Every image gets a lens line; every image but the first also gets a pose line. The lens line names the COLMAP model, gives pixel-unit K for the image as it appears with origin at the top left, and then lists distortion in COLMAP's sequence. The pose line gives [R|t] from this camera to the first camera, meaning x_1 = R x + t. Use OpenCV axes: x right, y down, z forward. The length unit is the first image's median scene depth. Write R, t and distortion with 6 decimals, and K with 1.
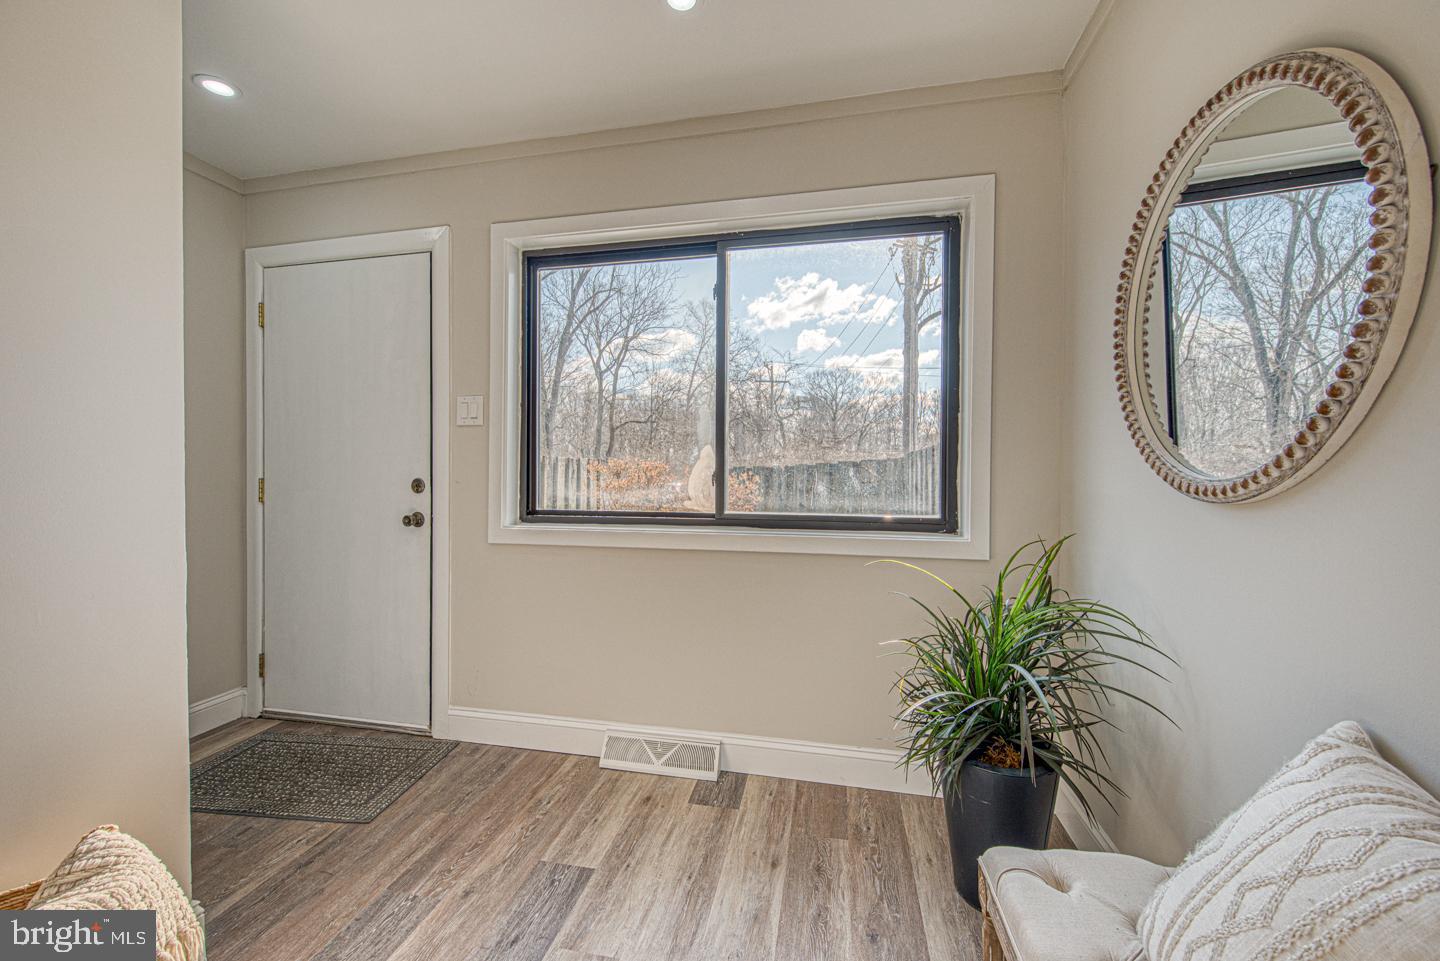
lens RADIAL K [[557.3, 0, 710.0], [0, 557.3, 477.5], [0, 0, 1]] dist [-0.002709, -0.000673]
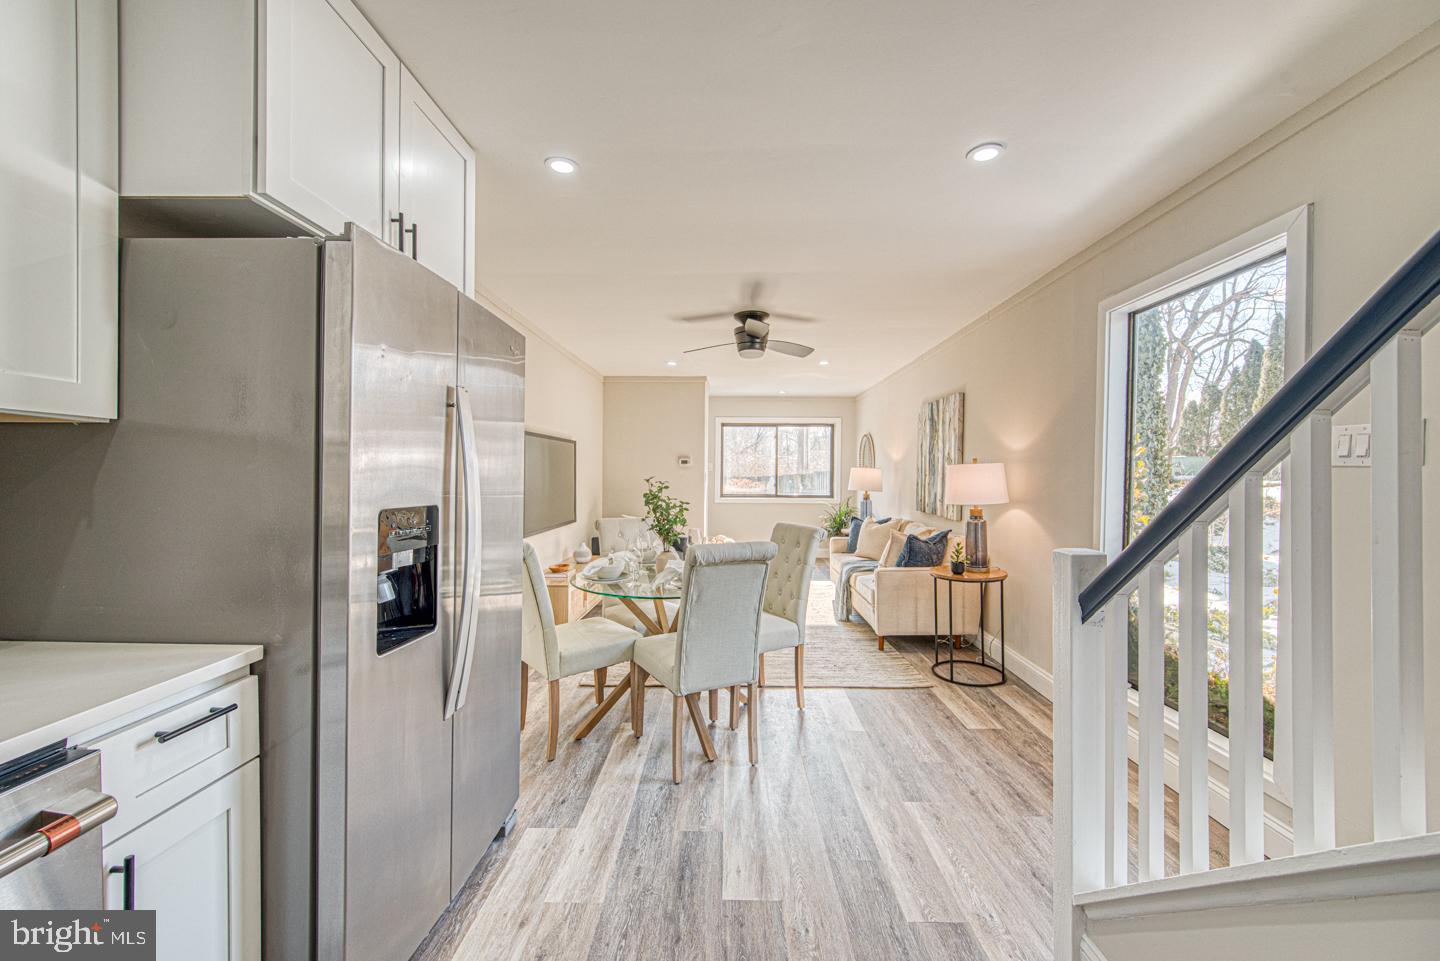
lens RADIAL K [[557.3, 0, 724.3], [0, 557.3, 481.4], [0, 0, 1]] dist [-0.002709, -0.000673]
pose [[0.983380, 0.003675, 0.181521, -1.047760], [-0.001758, 0.999941, -0.010719, 0.015636], [-0.181550, 0.010222, 0.983329, -2.762345]]
